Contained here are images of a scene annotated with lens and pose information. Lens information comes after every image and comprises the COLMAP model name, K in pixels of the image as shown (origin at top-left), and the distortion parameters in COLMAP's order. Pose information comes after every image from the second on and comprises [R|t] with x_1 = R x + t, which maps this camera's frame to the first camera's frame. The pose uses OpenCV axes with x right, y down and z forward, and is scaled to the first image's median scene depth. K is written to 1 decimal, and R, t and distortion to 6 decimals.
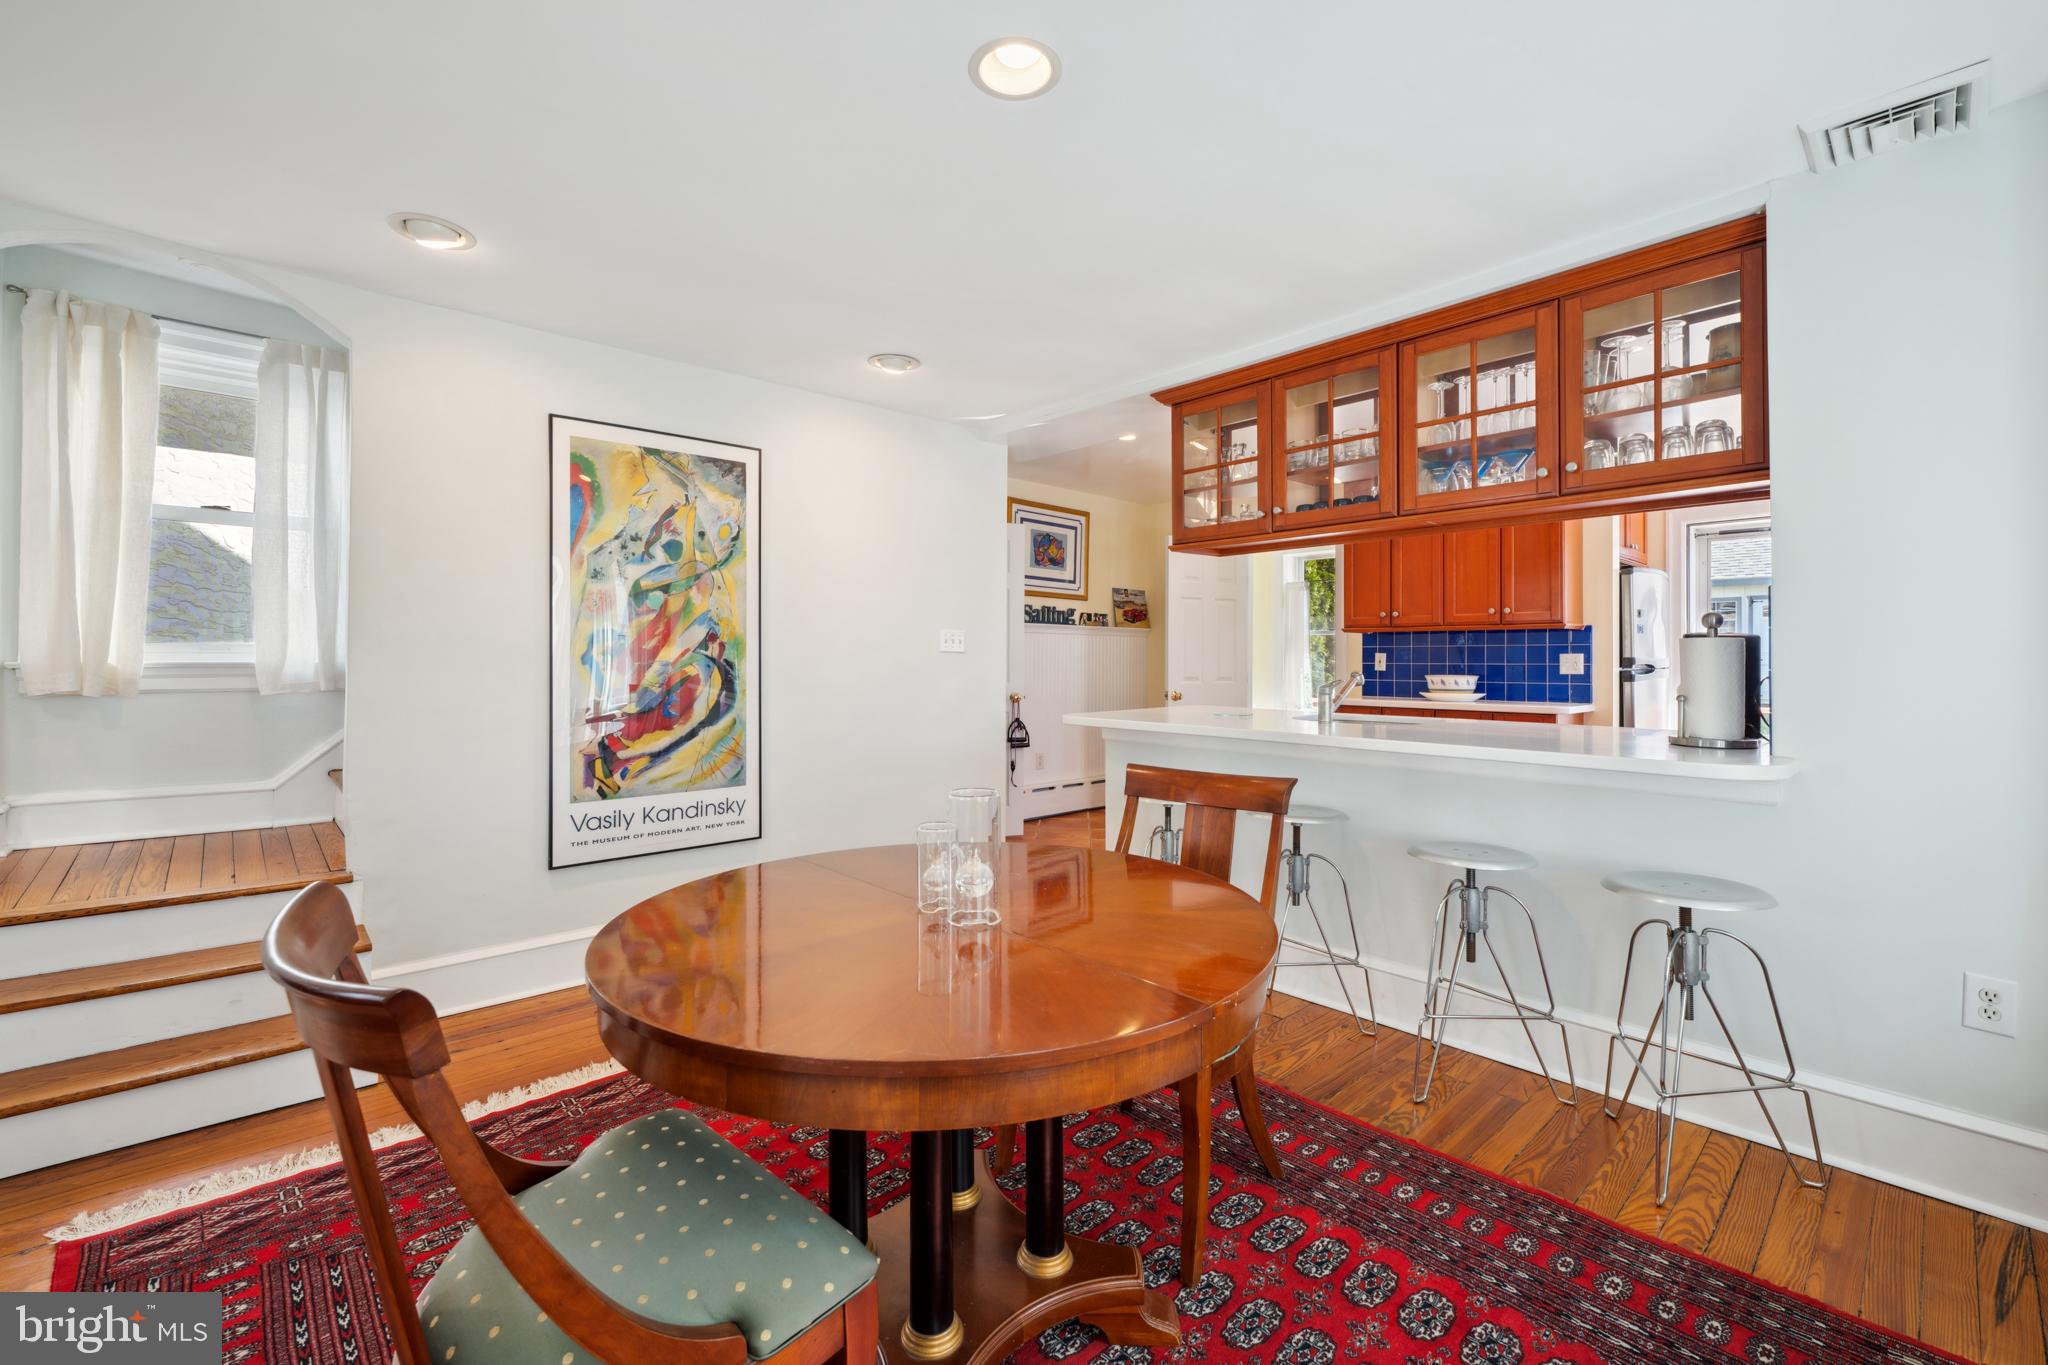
lens RADIAL K [[833.6, 0, 1025.8], [0, 833.6, 662.2], [0, 0, 1]] dist [-0.014722, 0.000092]
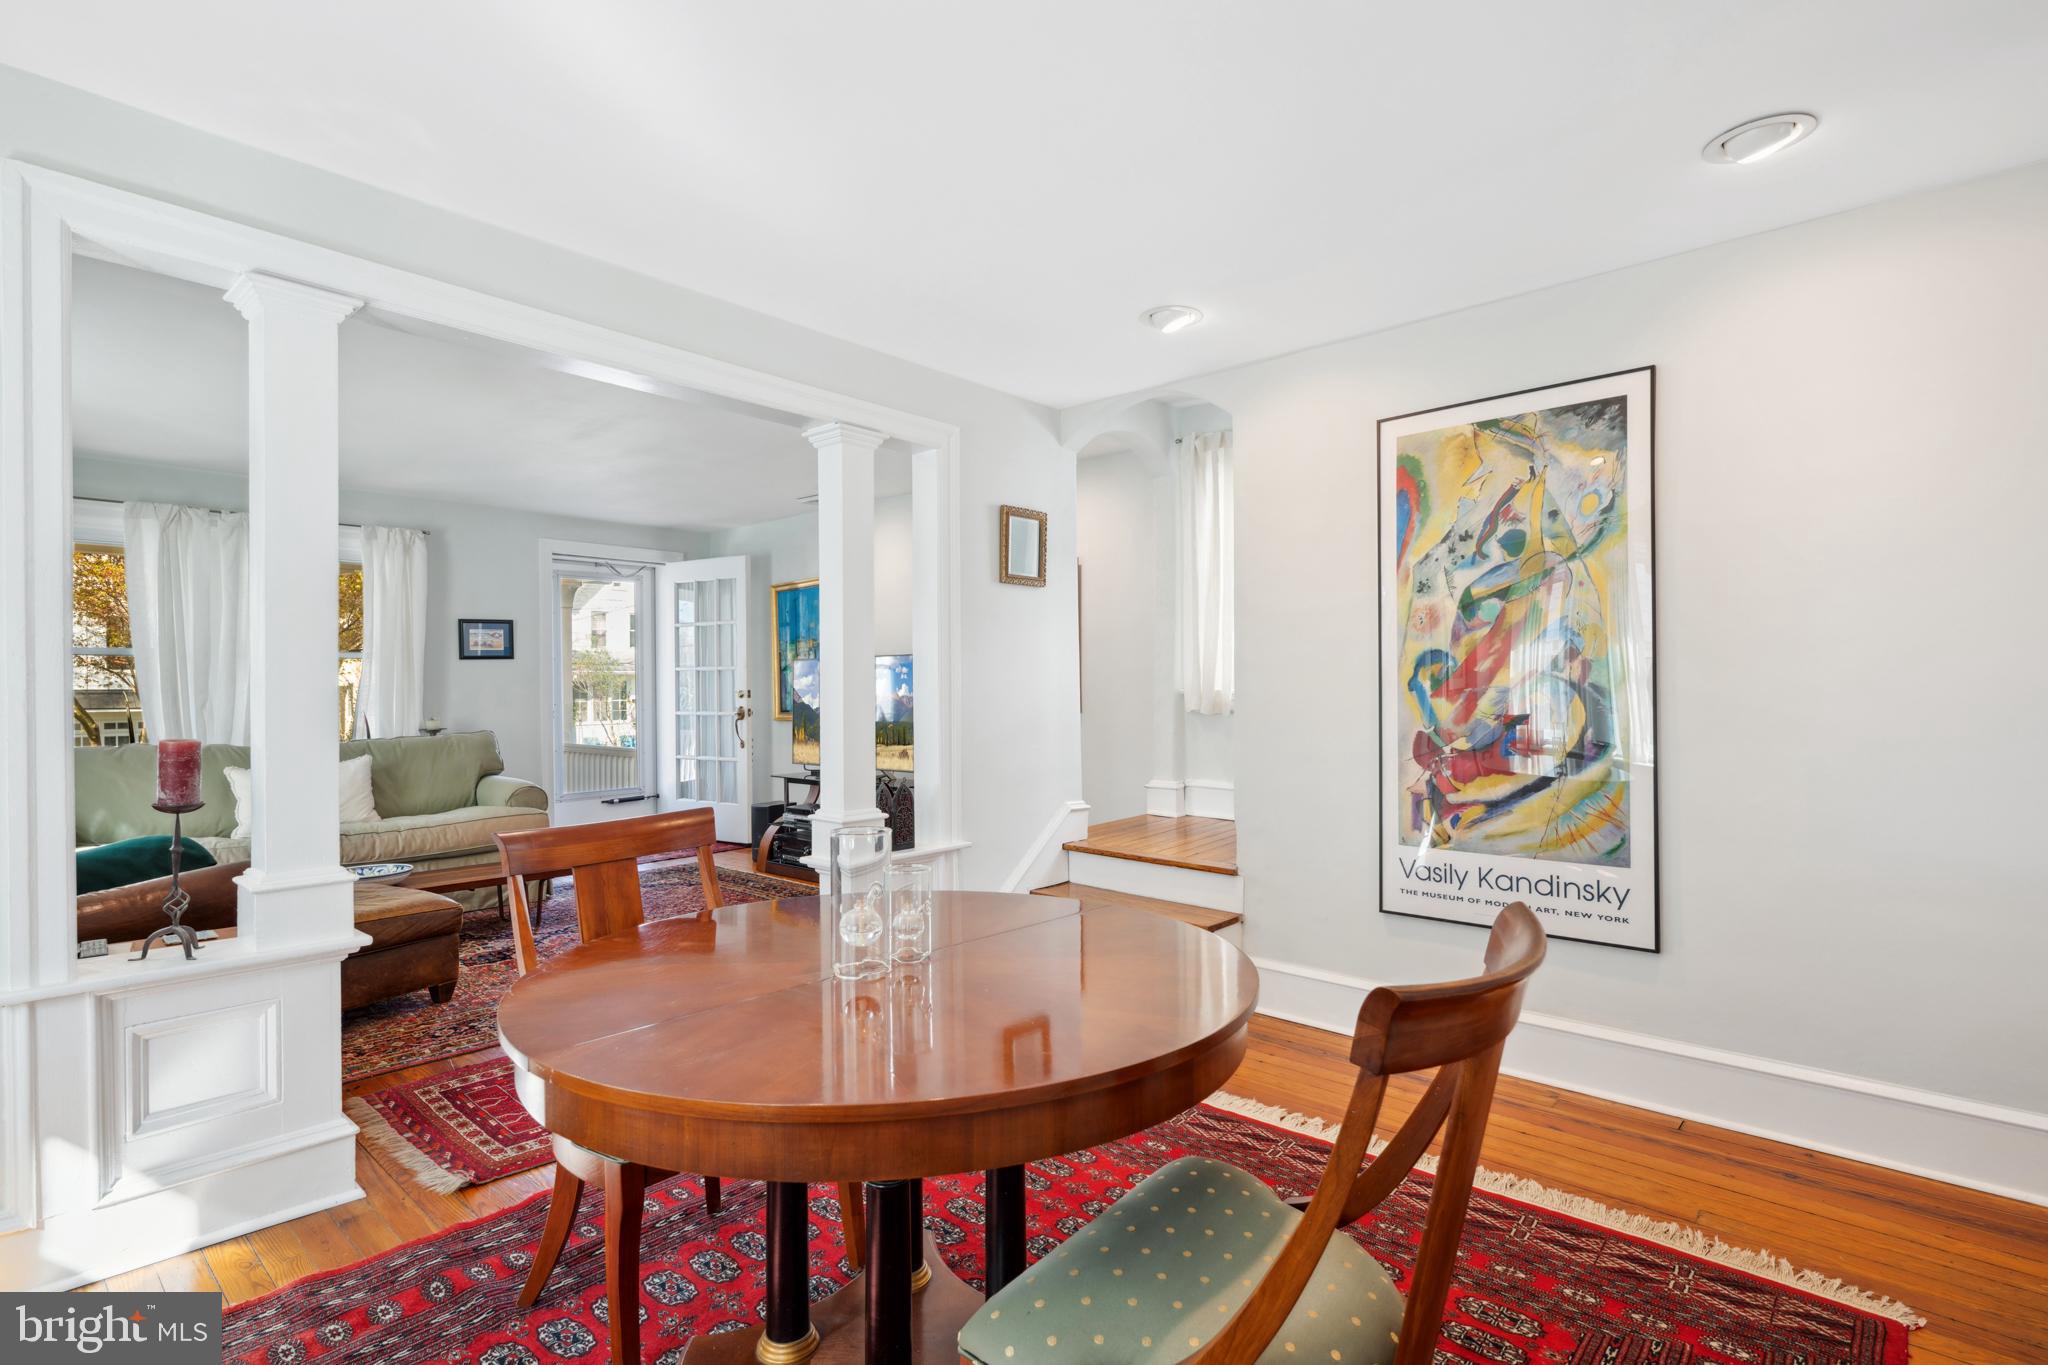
lens RADIAL K [[995.0, 0, 1020.3], [0, 995.0, 683.6], [0, 0, 1]] dist [0.011758, -0.000476]
pose [[0.091107, -0.010634, -0.995784, 0.450198], [-0.000579, 0.999942, -0.010731, 0.006516], [0.995841, 0.001554, 0.091096, 0.447706]]
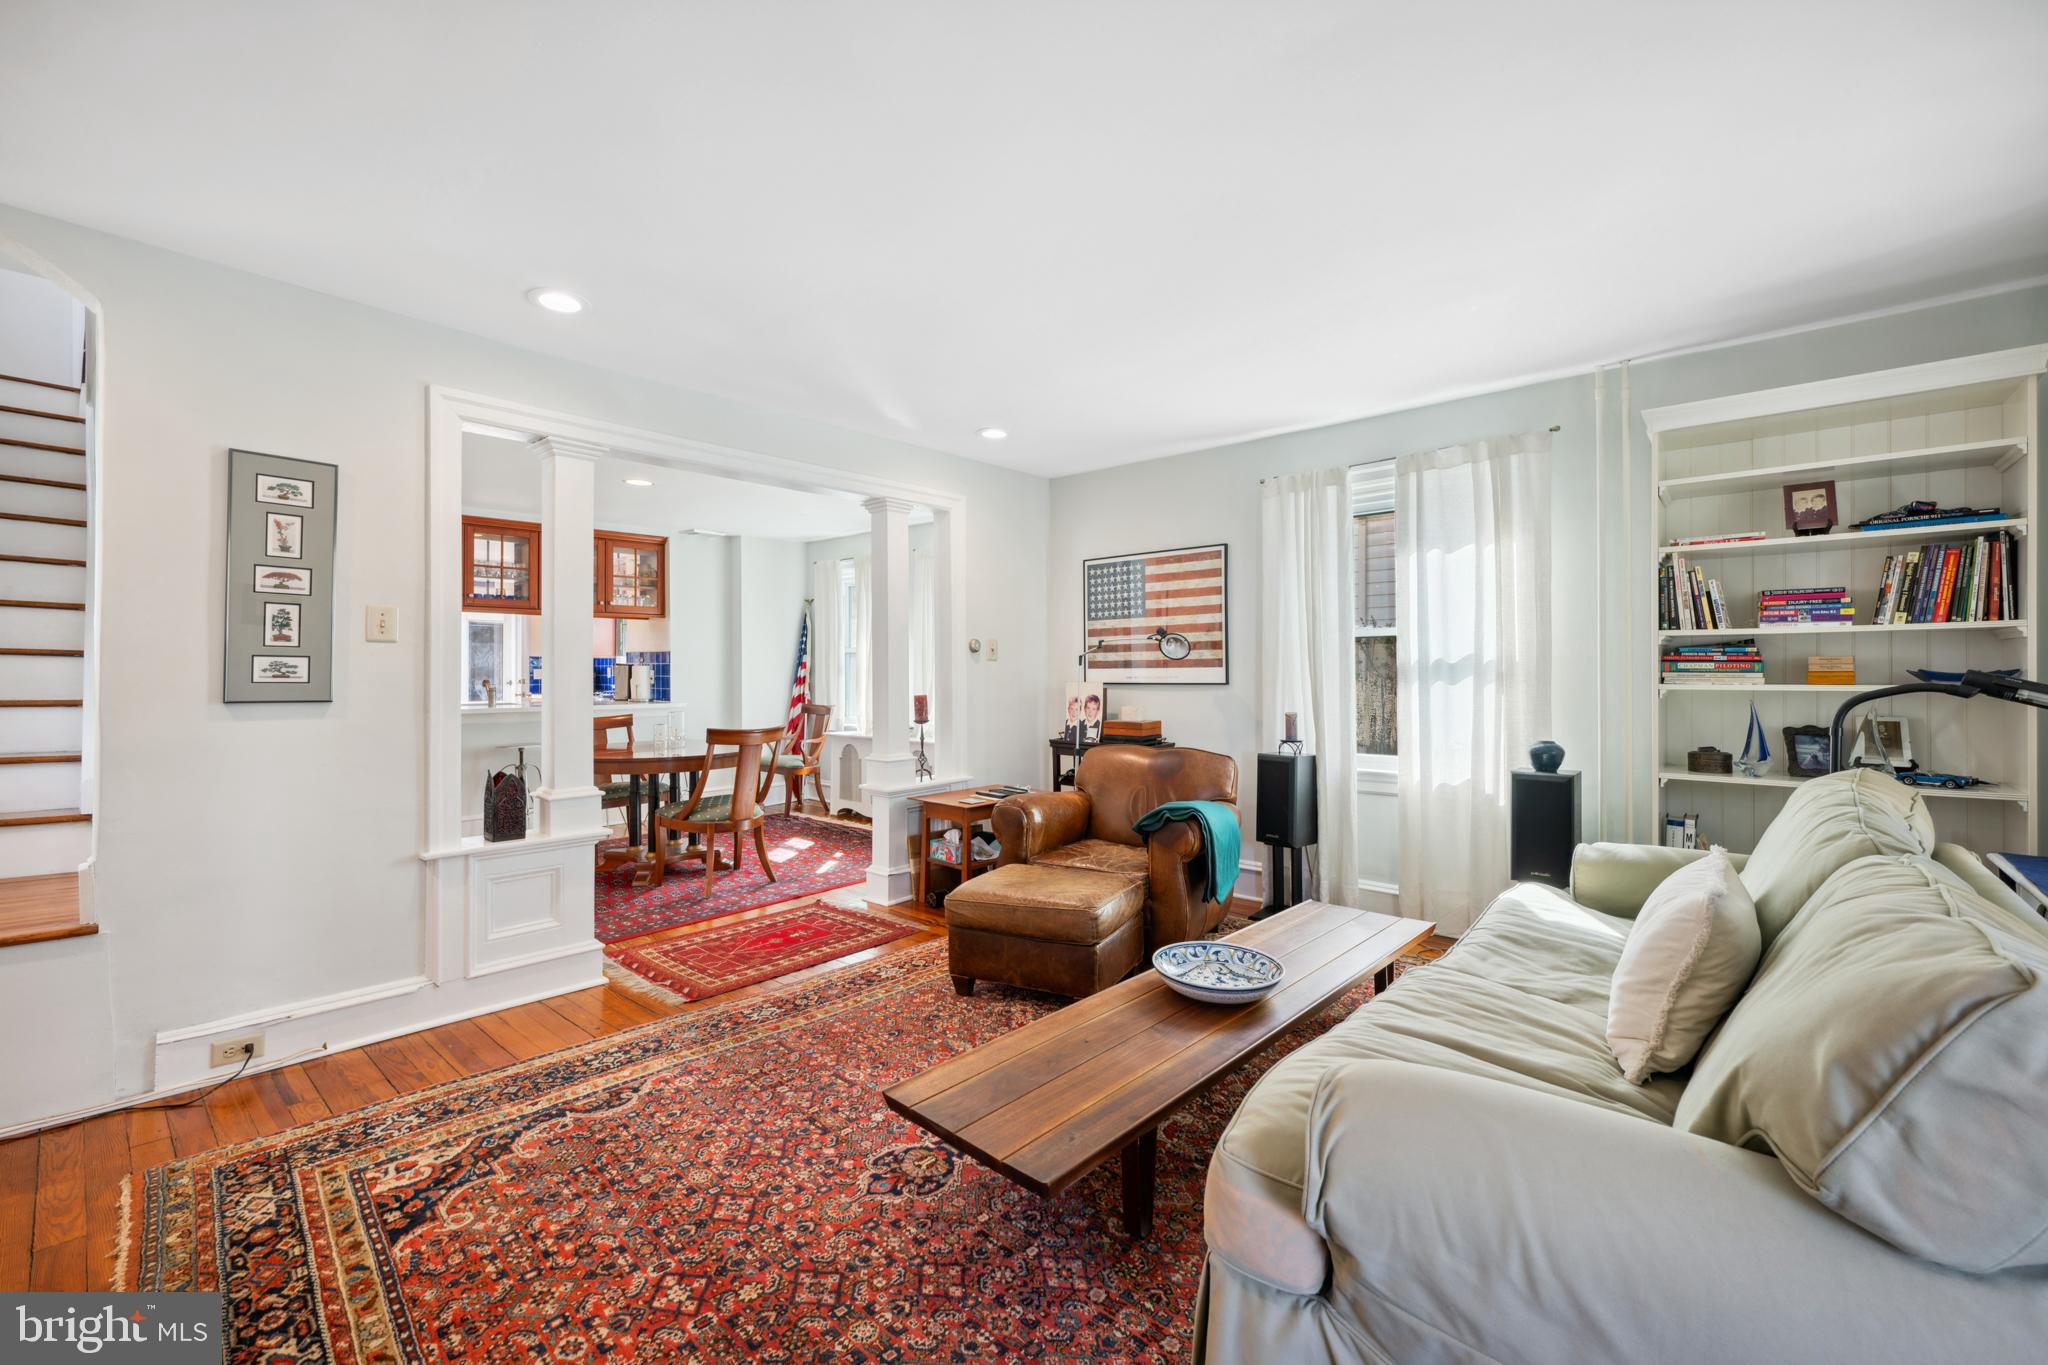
lens RADIAL K [[833.6, 0, 1025.8], [0, 833.6, 662.2], [0, 0, 1]] dist [-0.014722, 0.000092]
pose [[-0.104292, 0.010819, 0.994488, -1.638438], [0.006109, 0.999929, -0.010238, -0.005831], [-0.994528, 0.005008, -0.104350, -0.065043]]
